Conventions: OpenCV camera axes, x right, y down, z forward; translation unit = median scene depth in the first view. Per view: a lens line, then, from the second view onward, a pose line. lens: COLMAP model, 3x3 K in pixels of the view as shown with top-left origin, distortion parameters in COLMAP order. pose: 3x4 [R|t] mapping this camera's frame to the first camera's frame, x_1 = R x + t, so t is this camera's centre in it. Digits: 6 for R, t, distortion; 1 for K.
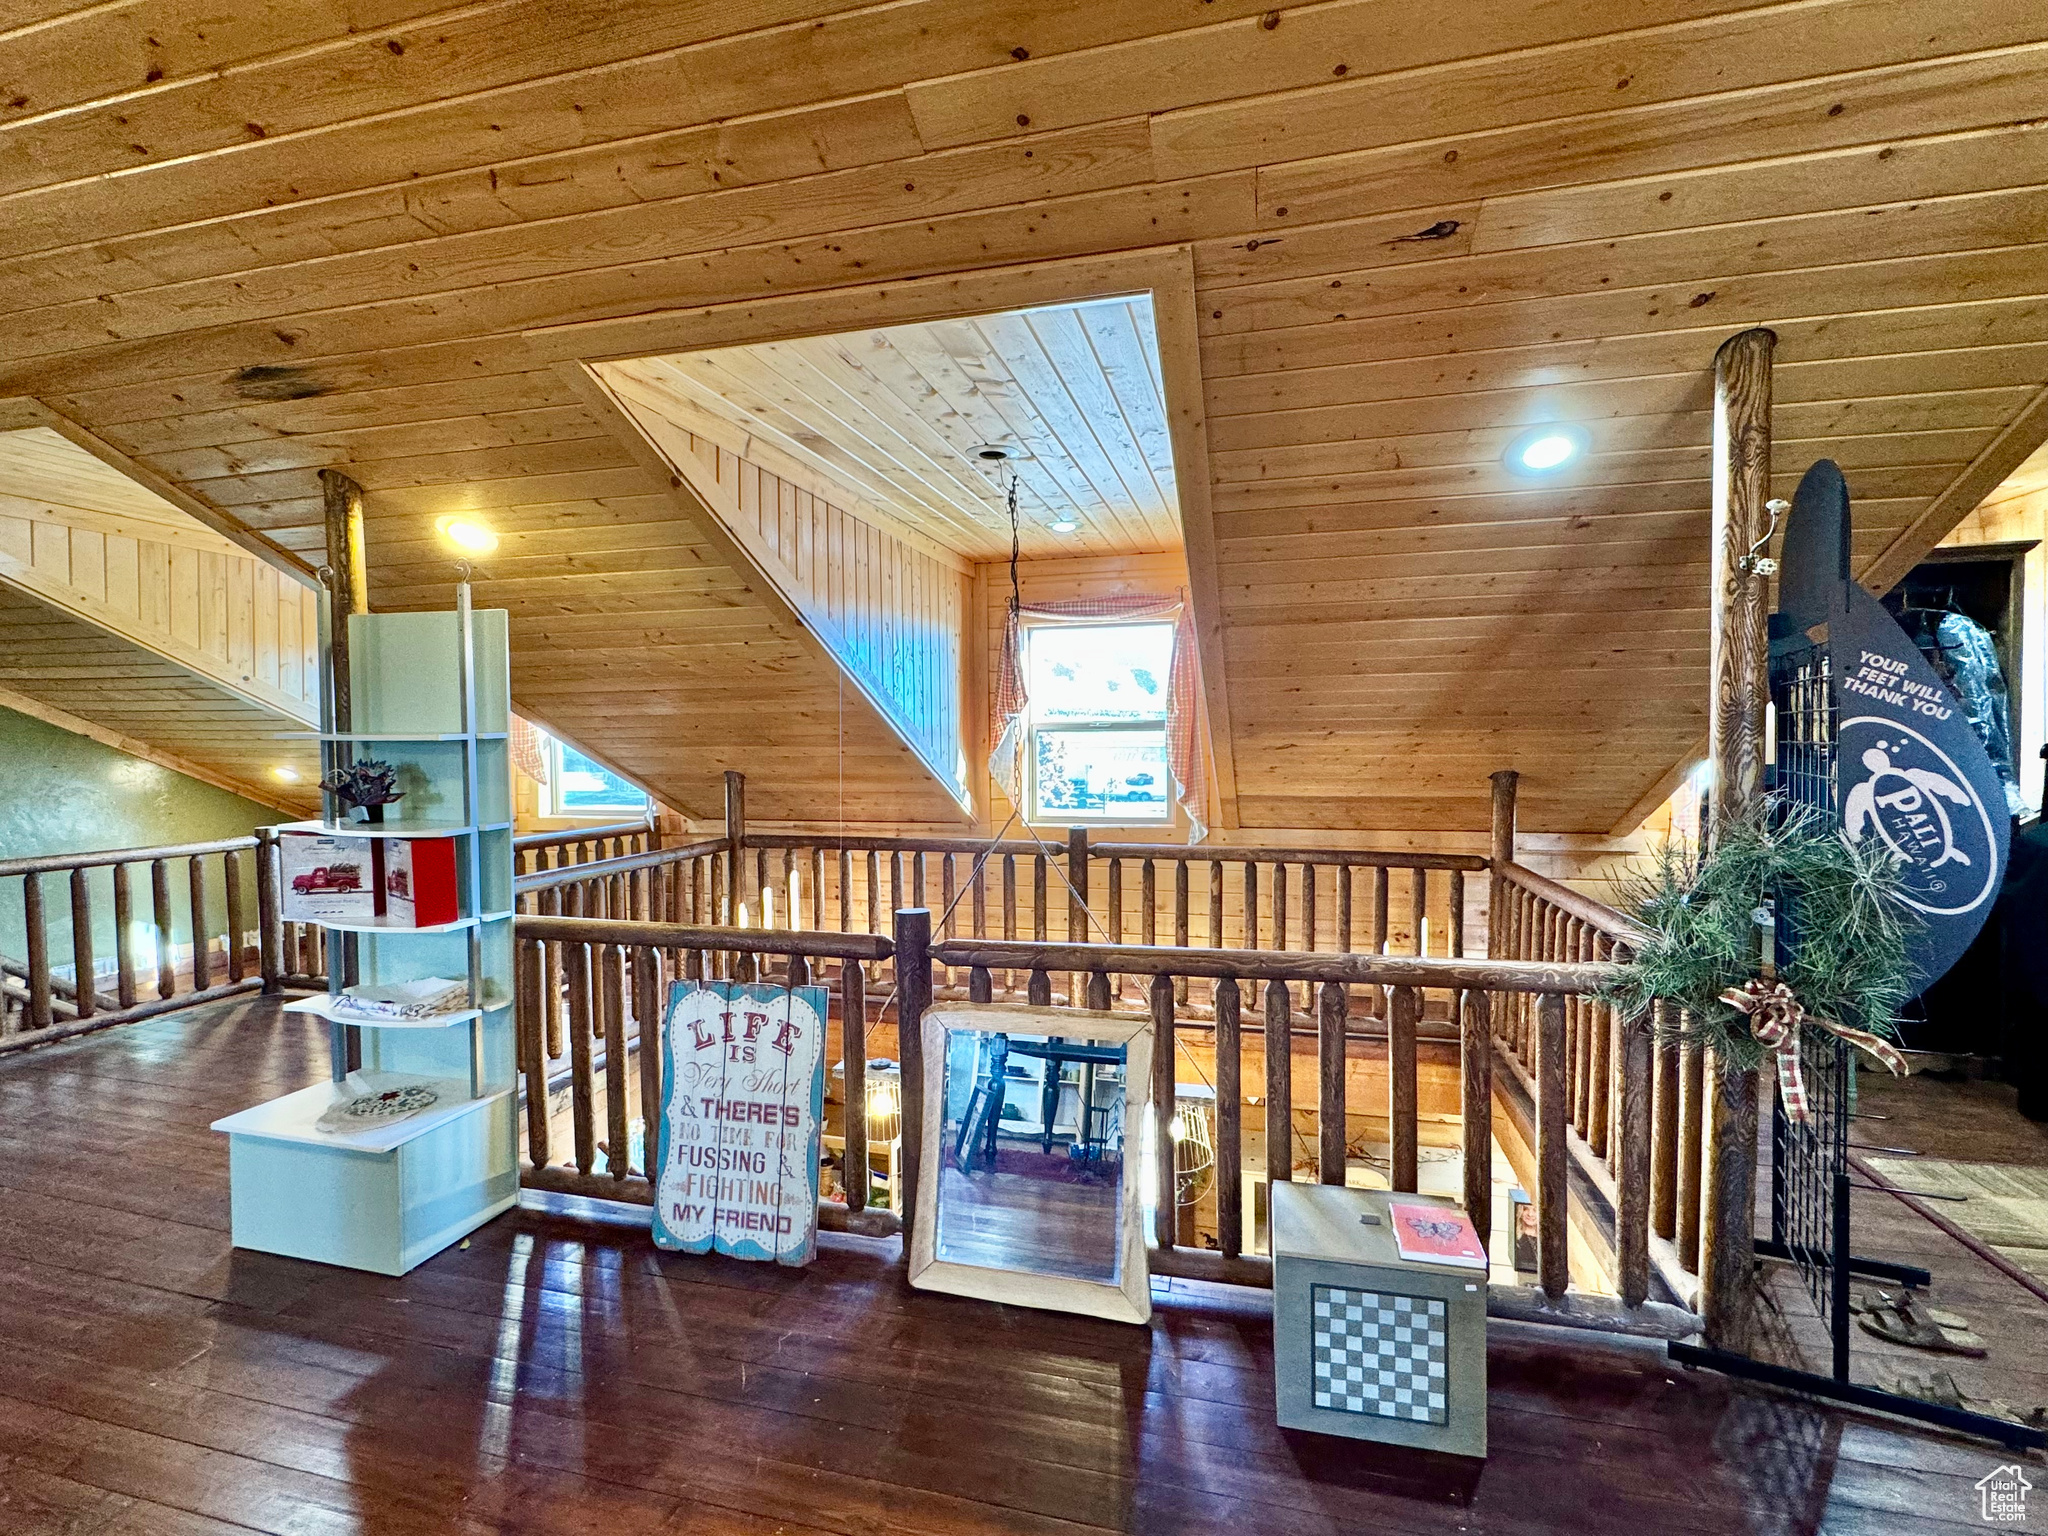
lens RADIAL K [[931.5, 0, 1021.9], [0, 931.5, 772.5], [0, 0, 1]] dist [-0.000857, -0.000901]
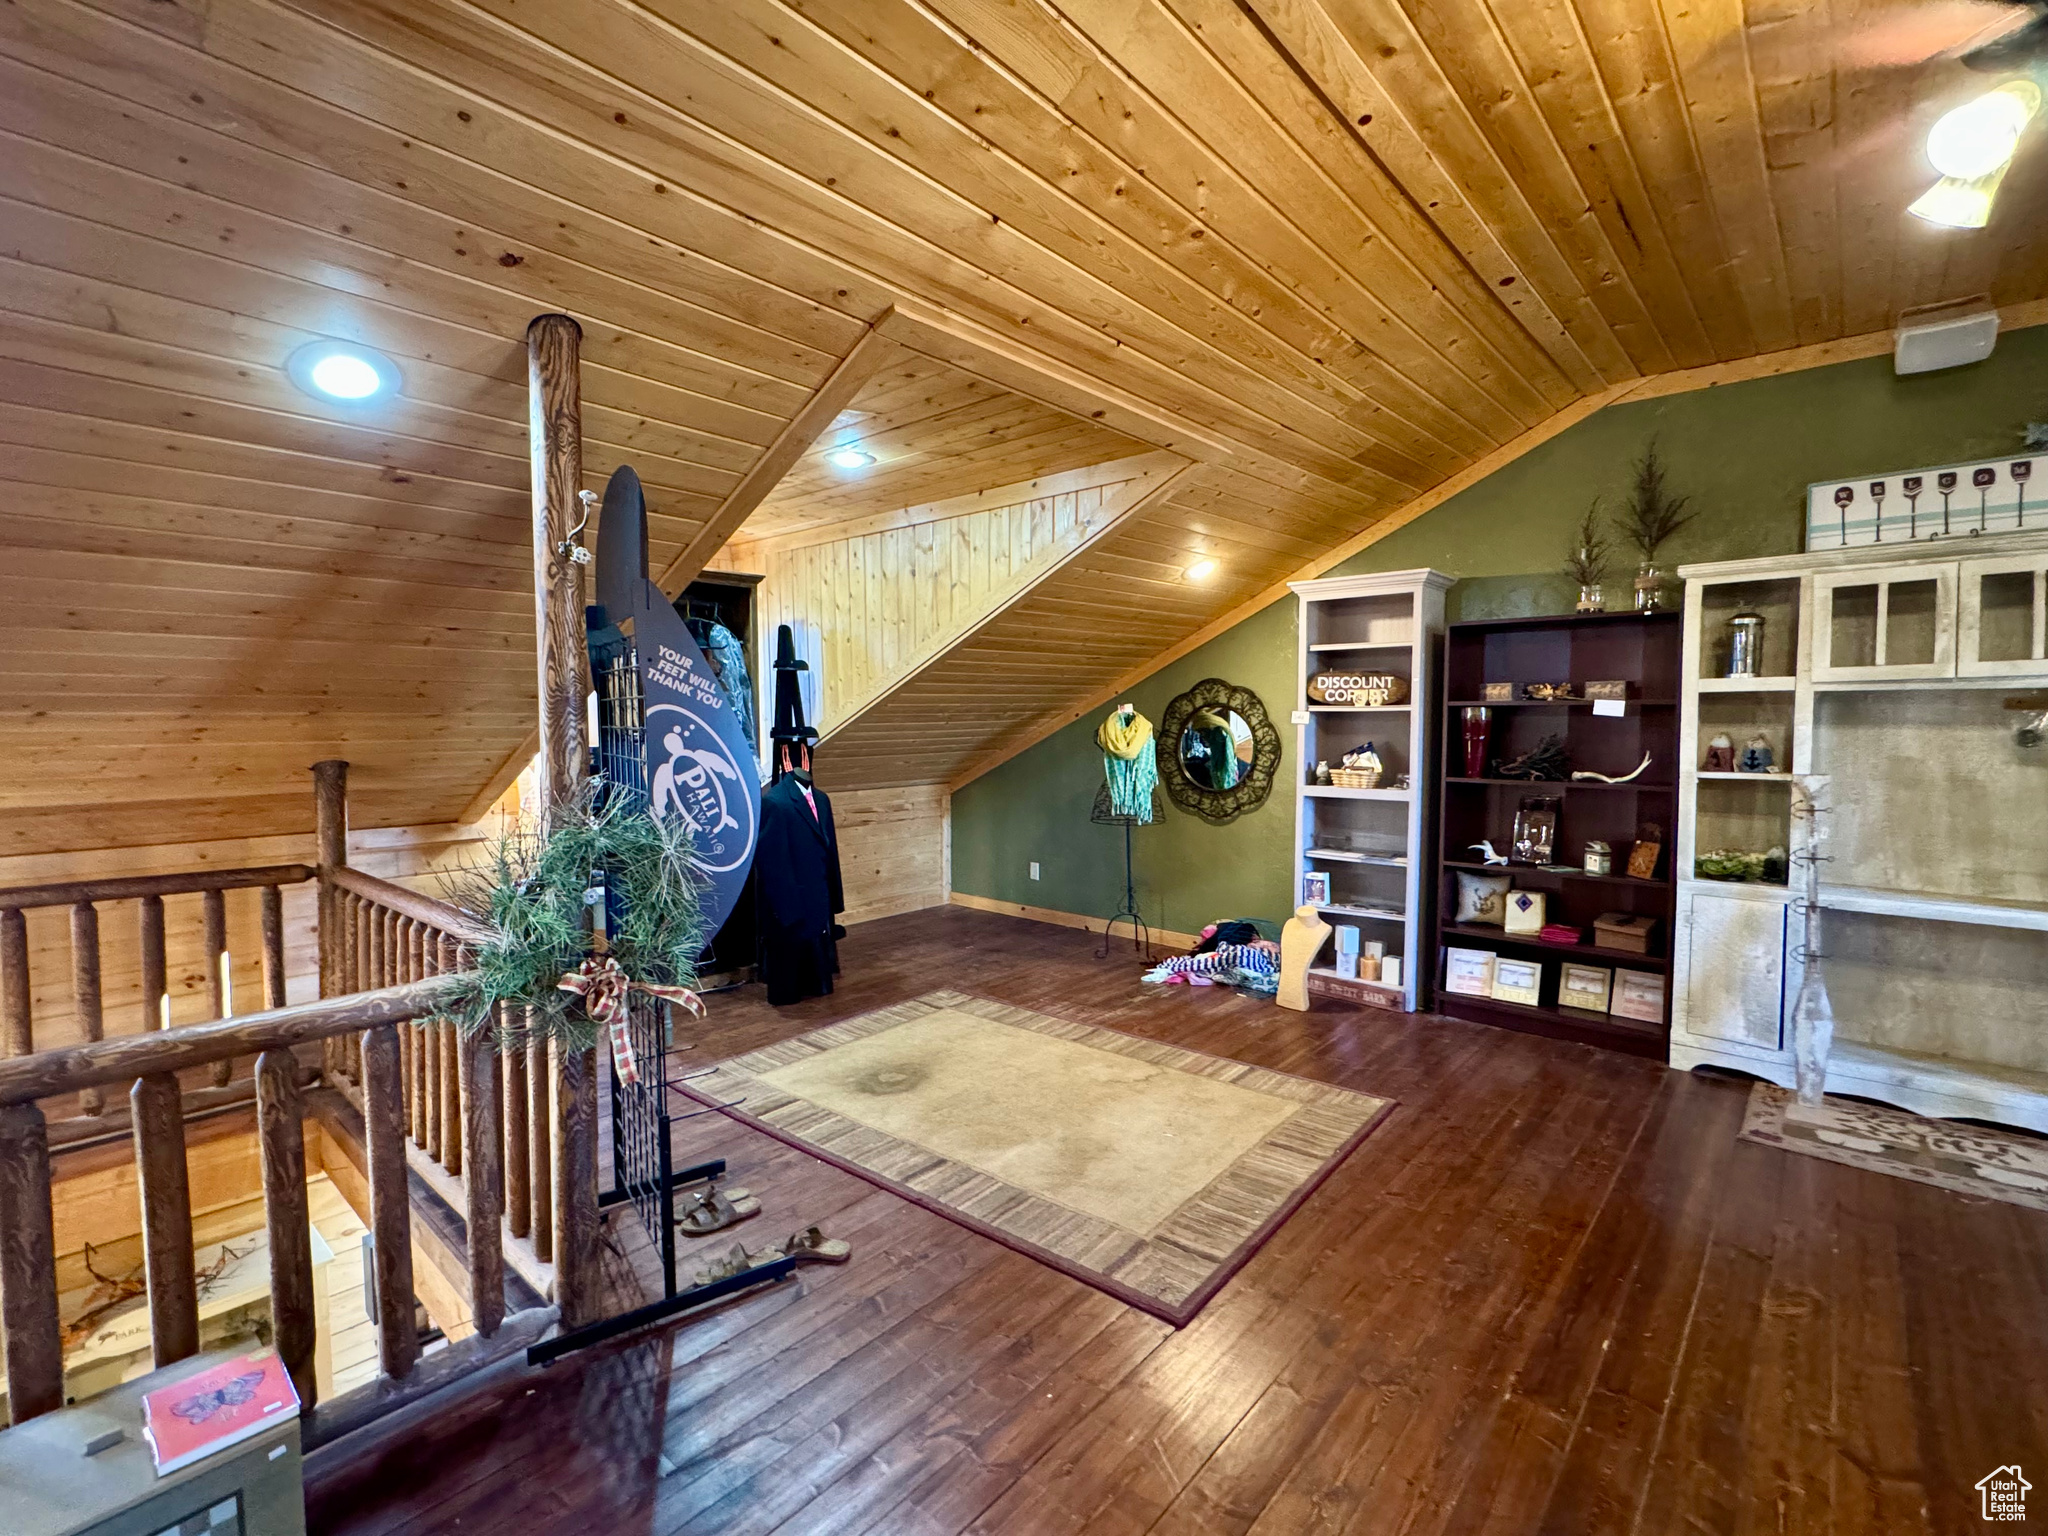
lens RADIAL K [[931.5, 0, 1021.7], [0, 931.5, 762.2], [0, 0, 1]] dist [-0.000857, -0.000901]
pose [[0.453250, -0.034535, 0.890714, 0.090107], [0.028862, 0.999294, 0.024058, -0.004791], [-0.890916, 0.014804, 0.453927, 0.097722]]
